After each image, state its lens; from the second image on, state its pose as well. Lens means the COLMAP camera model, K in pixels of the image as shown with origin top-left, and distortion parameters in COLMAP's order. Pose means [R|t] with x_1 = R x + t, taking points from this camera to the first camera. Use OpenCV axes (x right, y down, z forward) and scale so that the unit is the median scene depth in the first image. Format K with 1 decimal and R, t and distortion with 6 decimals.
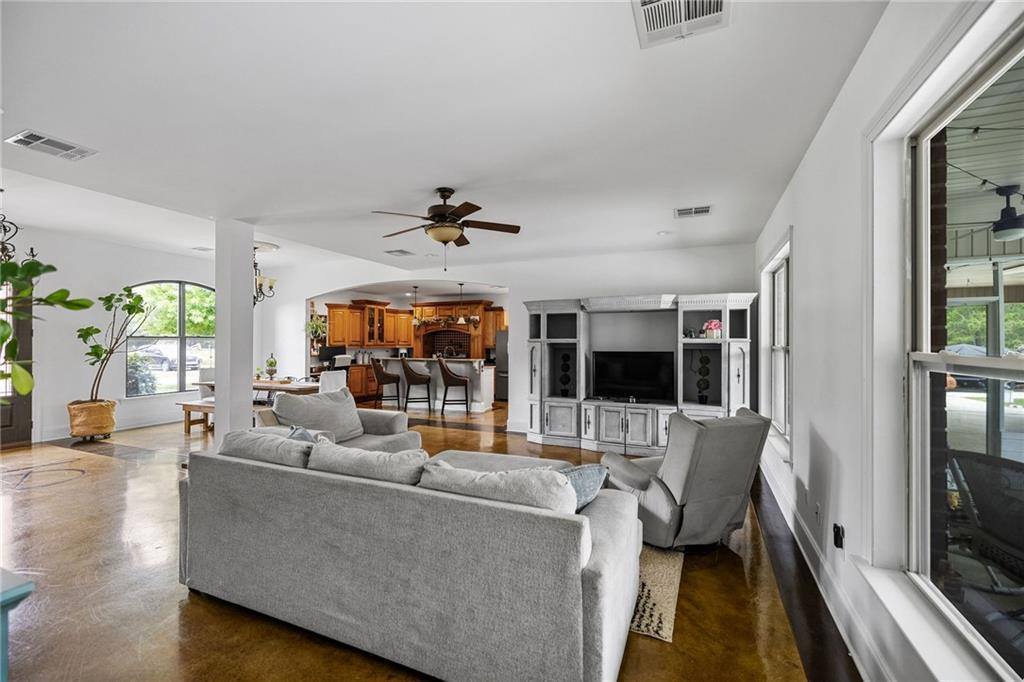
lens RADIAL K [[432.3, 0, 512.0], [0, 432.3, 341.0], [0, 0, 1]] dist [0.000230, 0.000216]
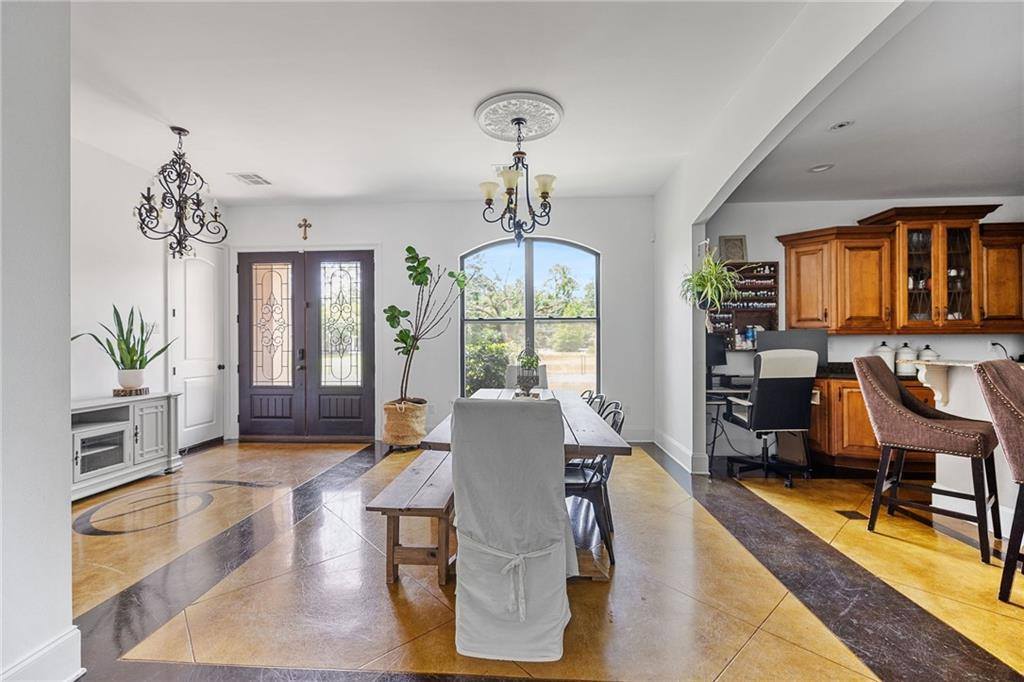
lens RADIAL K [[432.3, 0, 512.0], [0, 432.3, 341.0], [0, 0, 1]] dist [0.000230, 0.000216]
pose [[0.350591, -0.005734, -0.936511, -0.095625], [0.008996, 0.999956, -0.002755, 0.019842], [0.936486, -0.007459, 0.350627, 0.527867]]
